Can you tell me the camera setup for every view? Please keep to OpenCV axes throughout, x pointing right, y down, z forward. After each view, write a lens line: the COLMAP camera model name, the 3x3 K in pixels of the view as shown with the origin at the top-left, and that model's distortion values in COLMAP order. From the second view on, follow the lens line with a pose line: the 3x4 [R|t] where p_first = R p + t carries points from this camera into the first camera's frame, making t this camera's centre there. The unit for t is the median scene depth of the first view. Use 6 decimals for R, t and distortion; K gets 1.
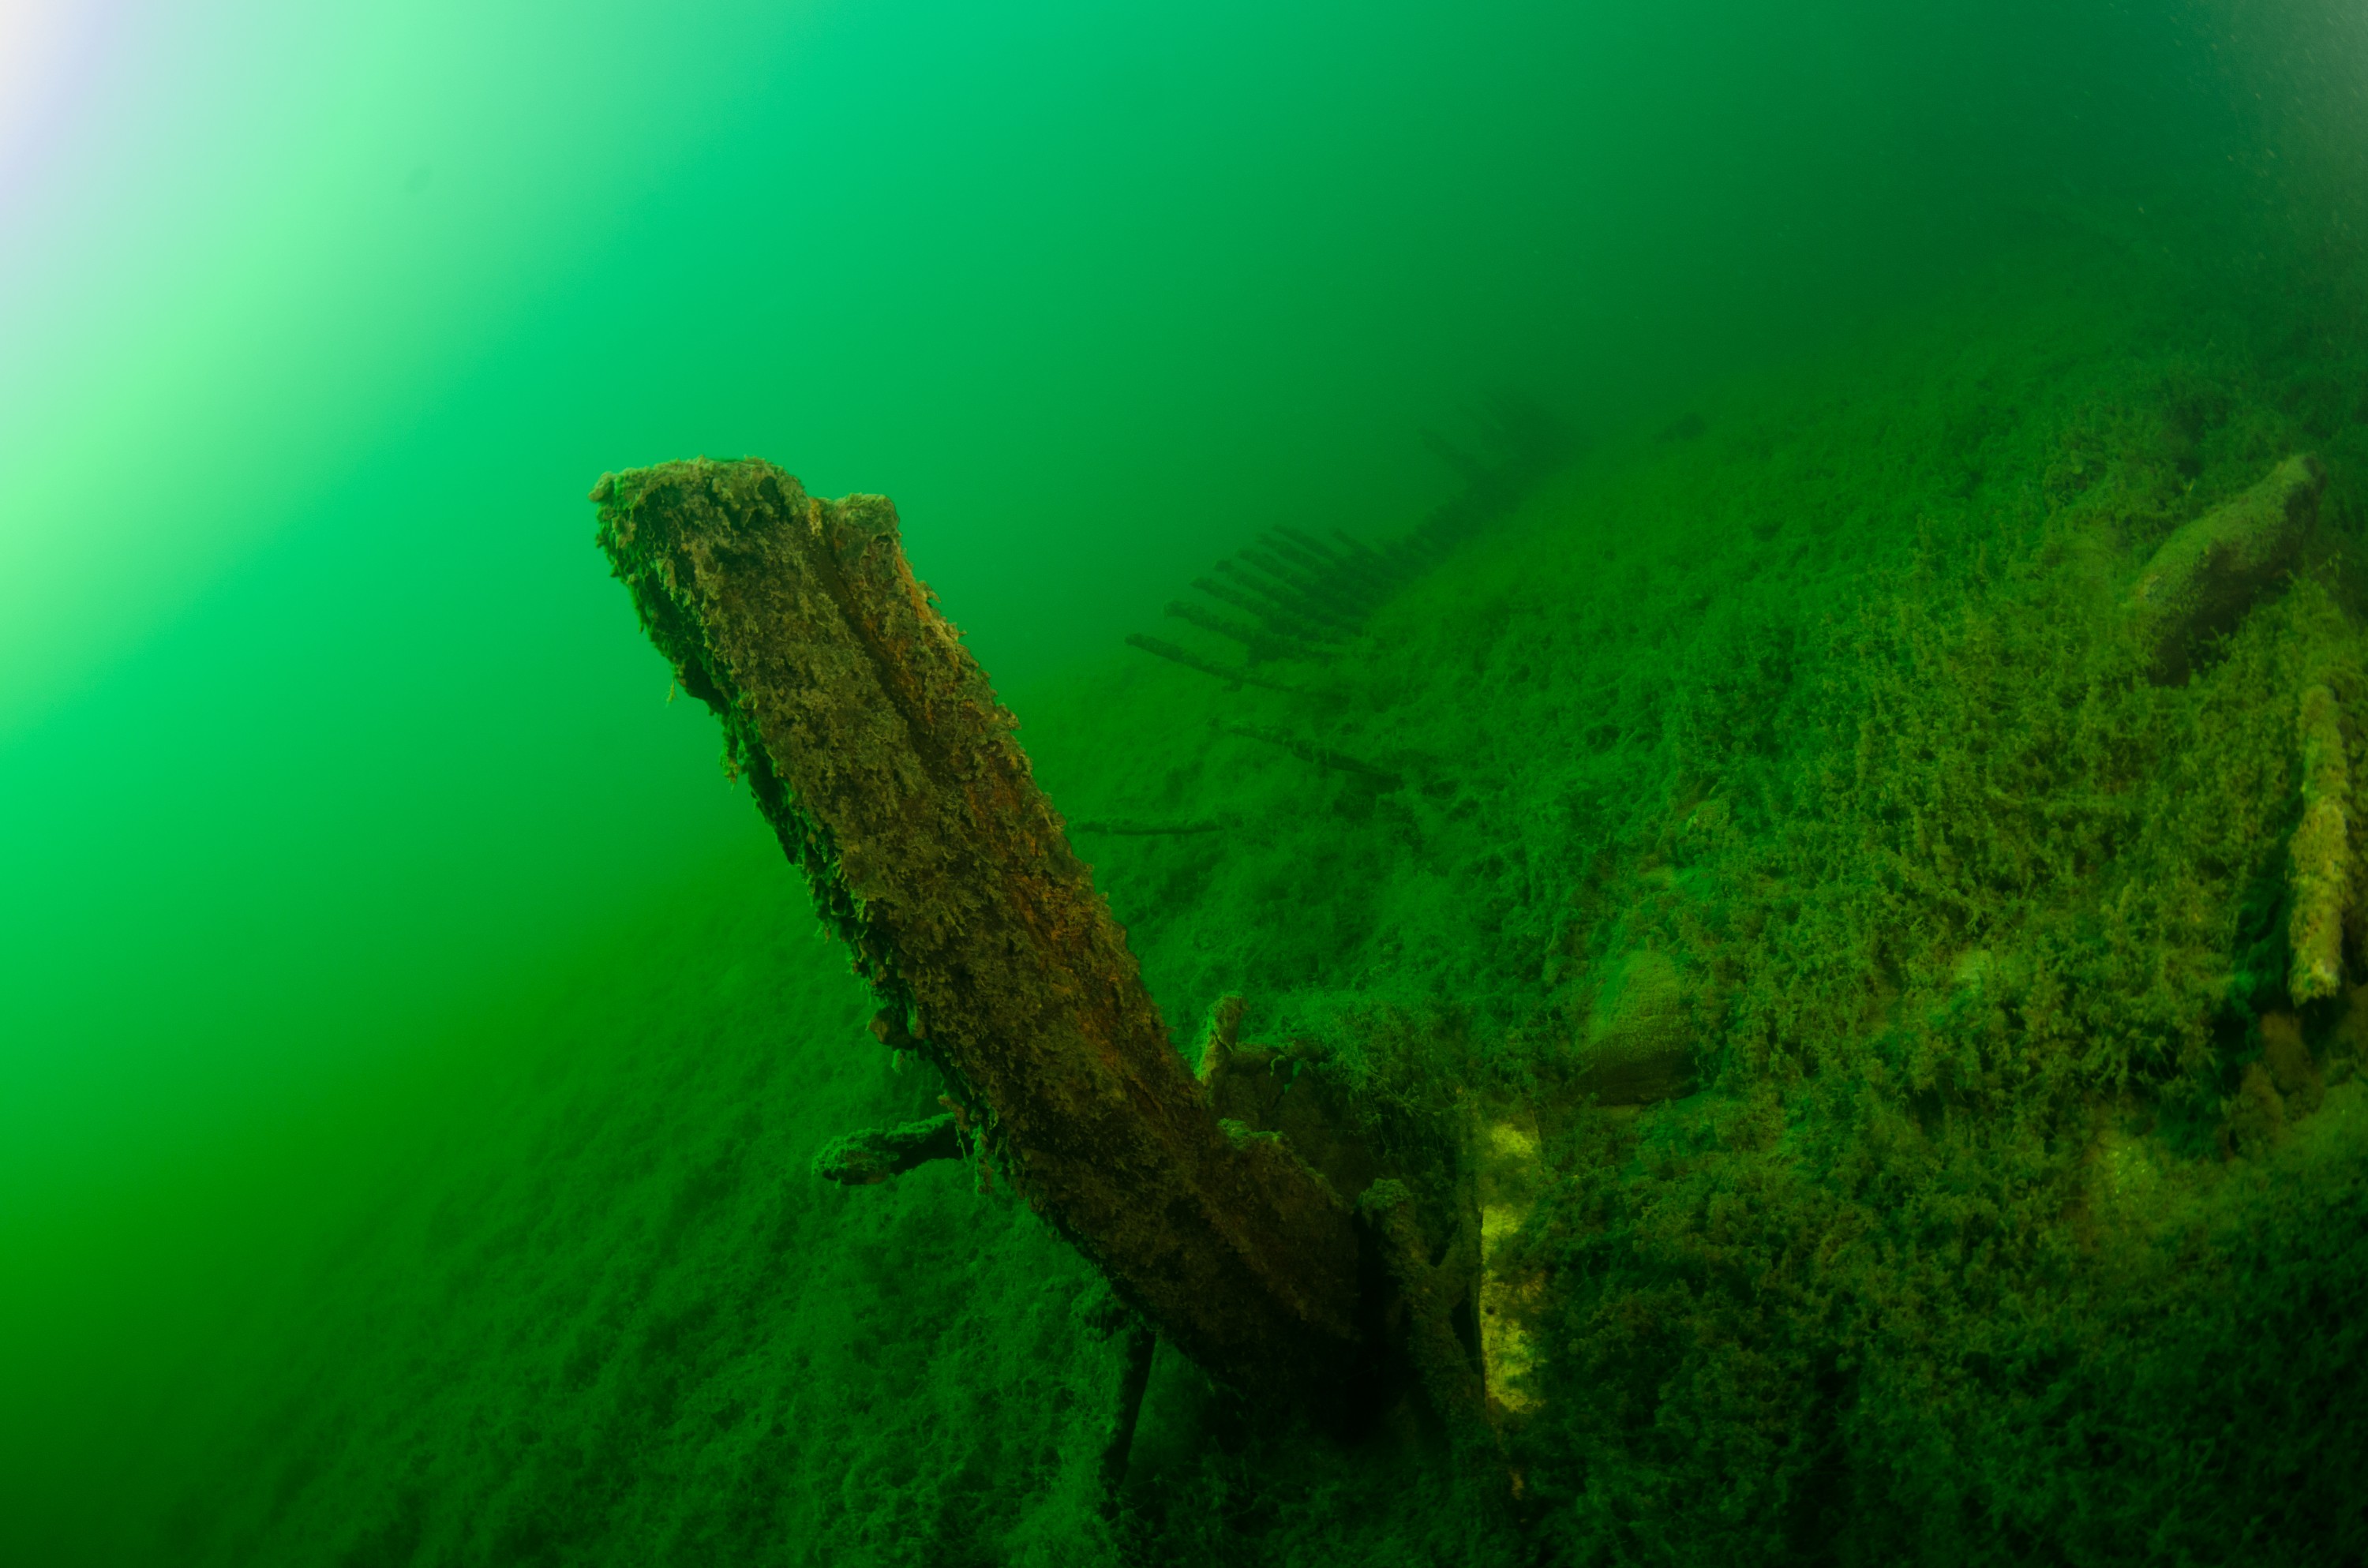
lens RADIAL K [[1198.7, 0, 1184.0], [0, 1198.7, 784.0], [0, 0, 1]] dist [-0.296949, 0.079197]
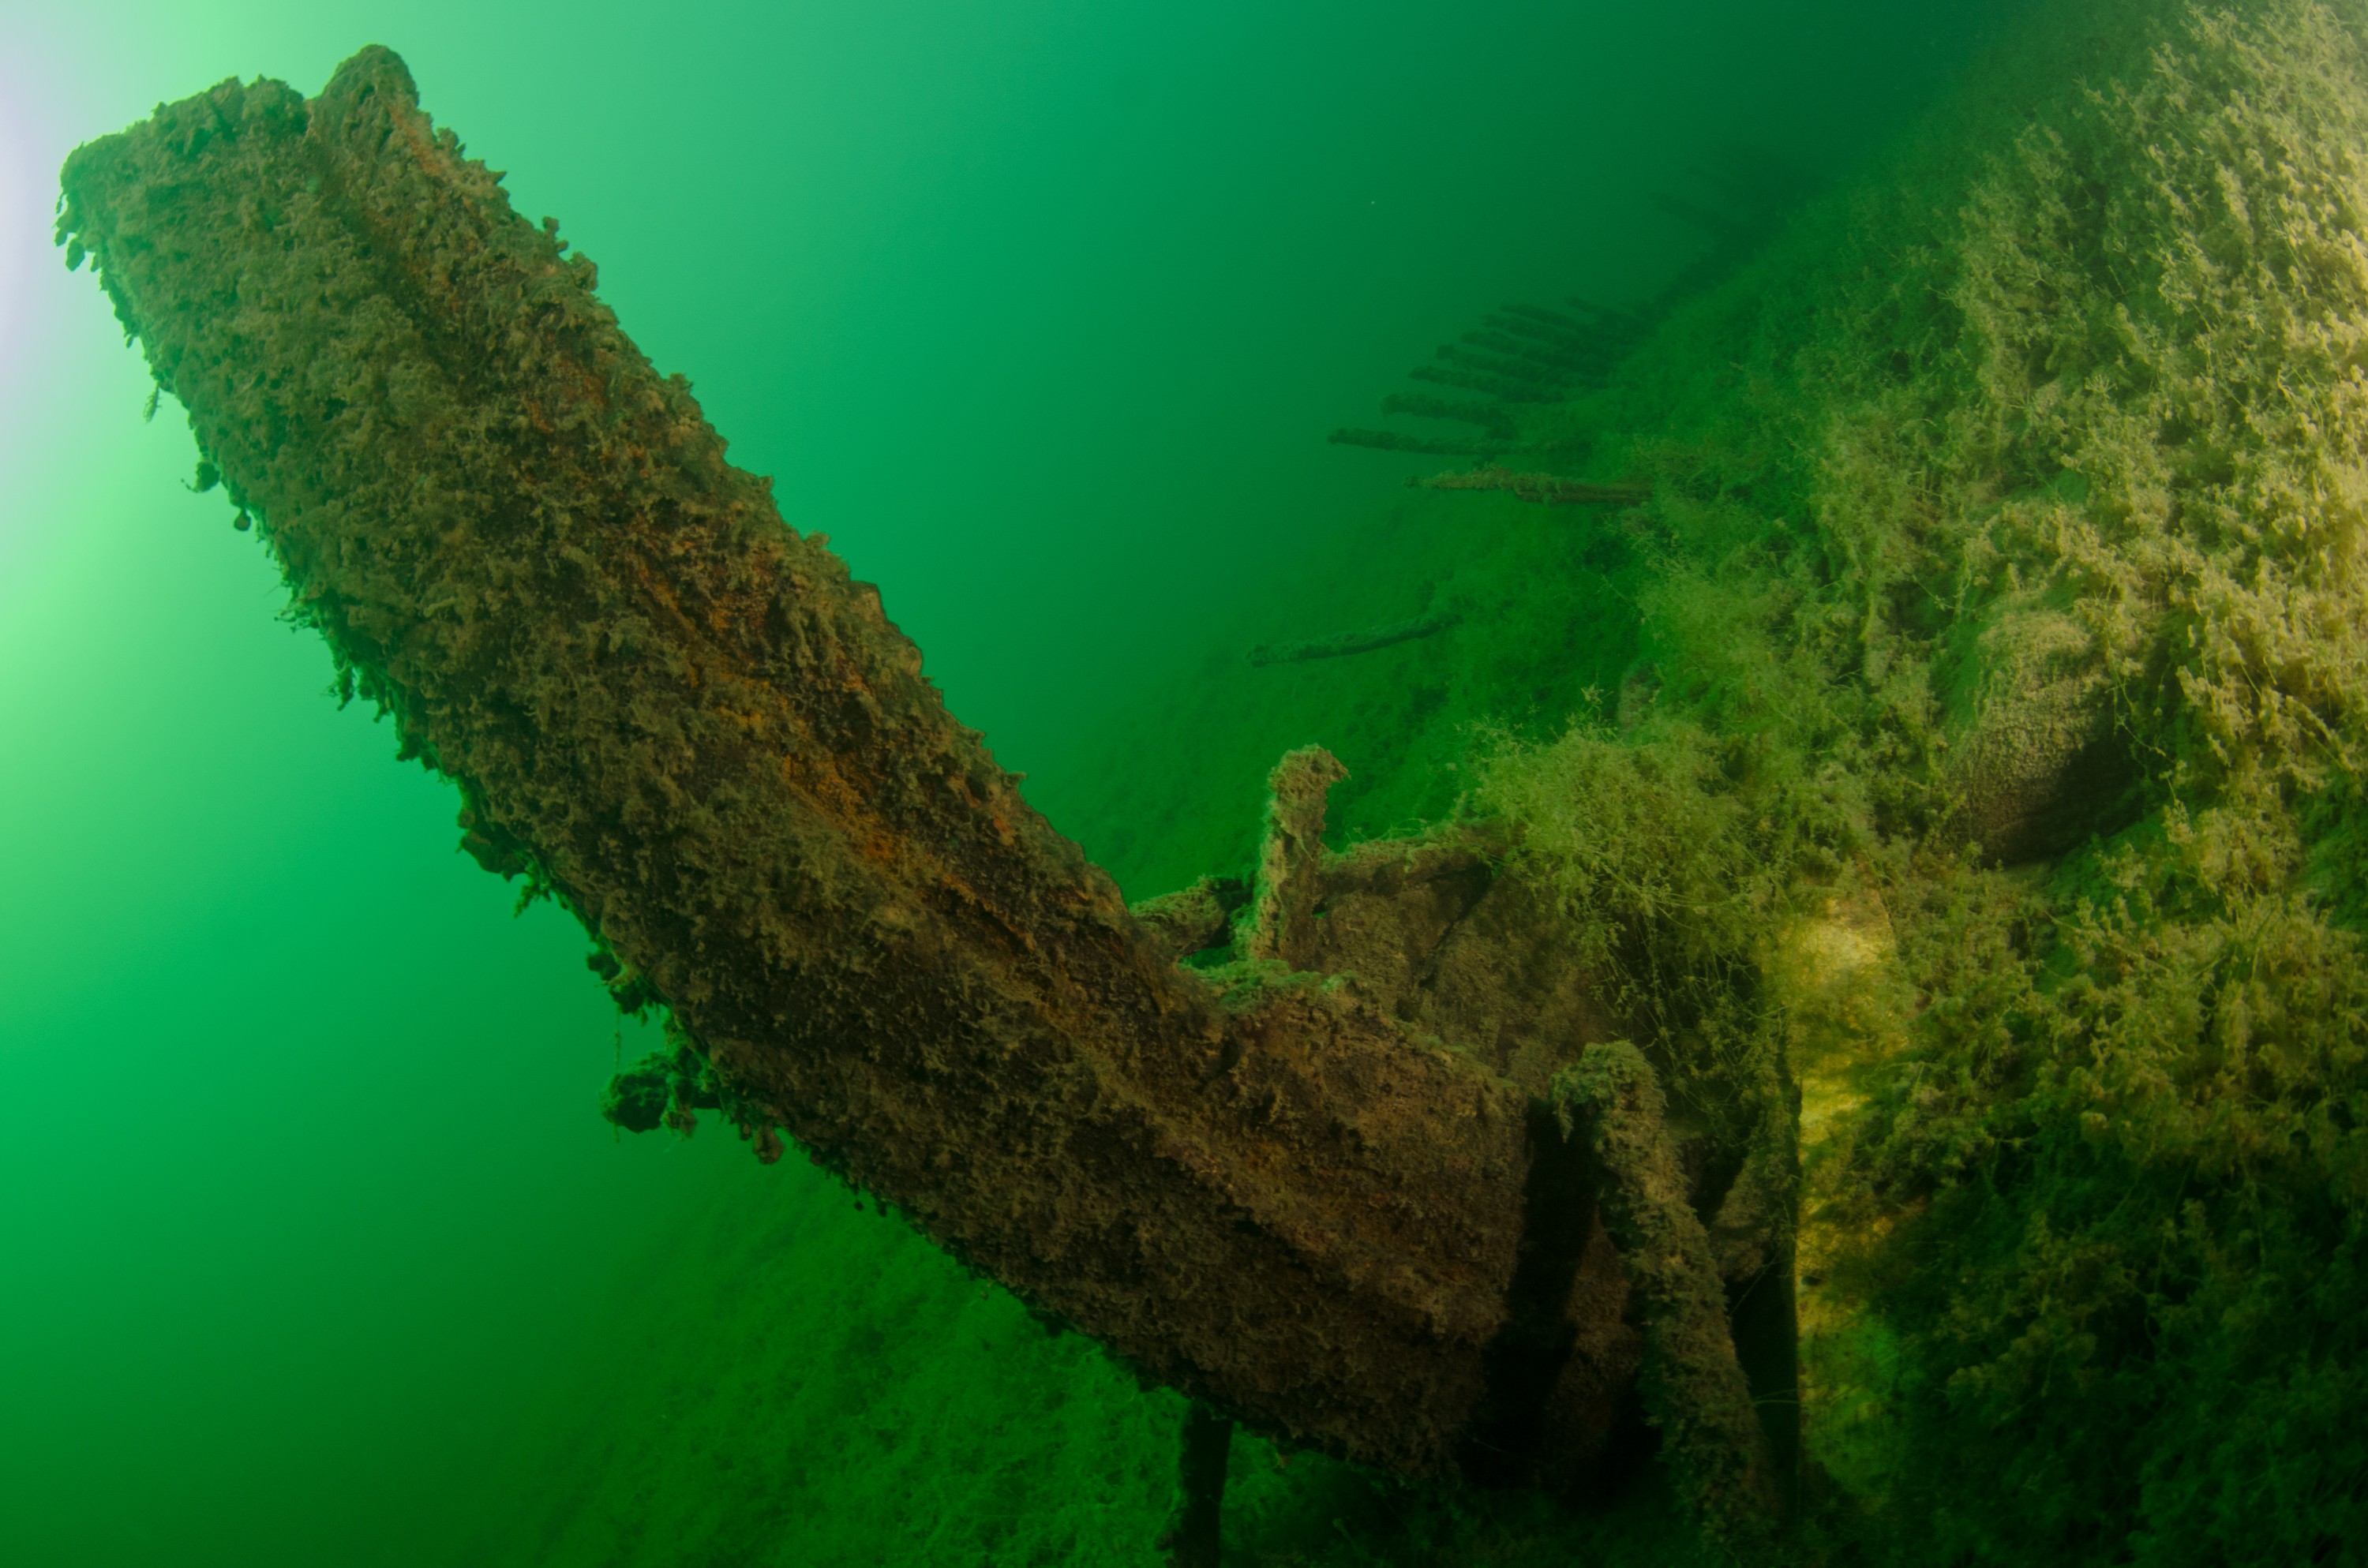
lens RADIAL K [[1198.7, 0, 1184.0], [0, 1198.7, 784.0], [0, 0, 1]] dist [-0.296949, 0.079197]
pose [[0.936456, -0.166737, -0.308623, 0.186117], [0.186968, 0.981670, 0.036959, 0.180871], [0.296804, -0.092313, 0.950466, 0.482115]]
